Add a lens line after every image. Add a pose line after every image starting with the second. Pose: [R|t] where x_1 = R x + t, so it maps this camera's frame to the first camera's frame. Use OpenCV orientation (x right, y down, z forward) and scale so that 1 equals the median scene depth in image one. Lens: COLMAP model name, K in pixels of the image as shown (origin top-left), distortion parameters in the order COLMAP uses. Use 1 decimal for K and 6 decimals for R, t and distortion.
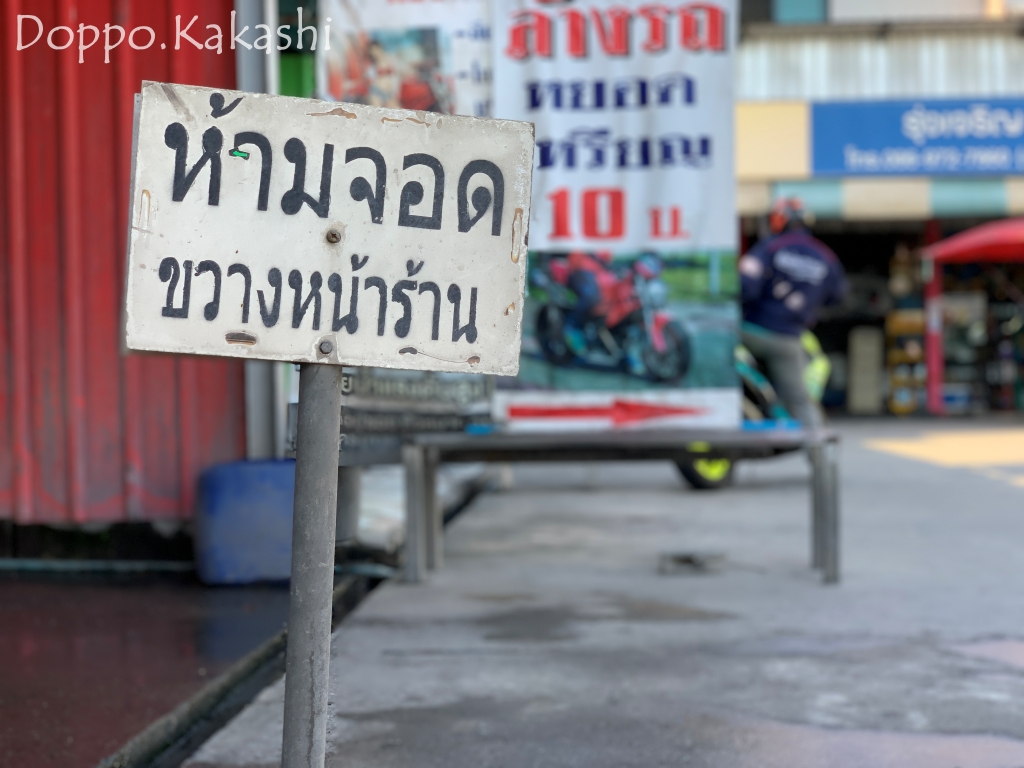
lens RADIAL K [[1433.5, 0, 512.0], [0, 1433.5, 384.0], [0, 0, 1]] dist [-0.056352, -0.034748]
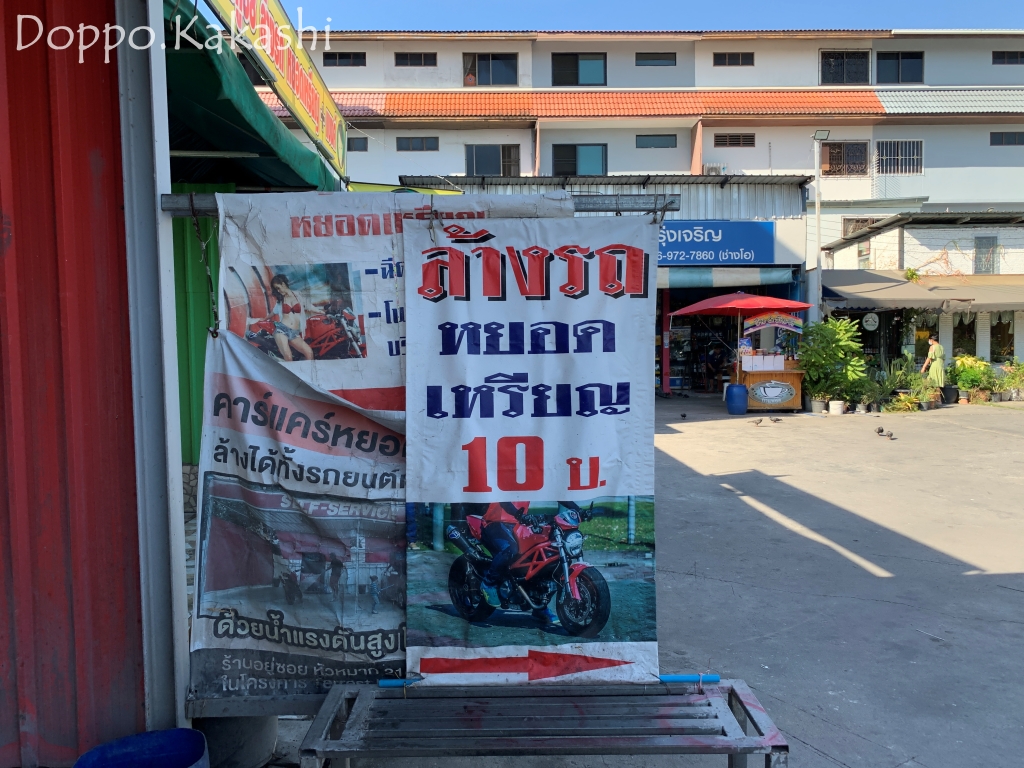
lens RADIAL K [[770.3, 0, 512.0], [0, 770.3, 384.0], [0, 0, 1]] dist [-0.005270, -0.004798]
pose [[0.994663, -0.000043, 0.103174, 0.004315], [-0.002969, 0.999574, 0.029038, -0.187321], [-0.103131, -0.029190, 0.994239, 0.483136]]
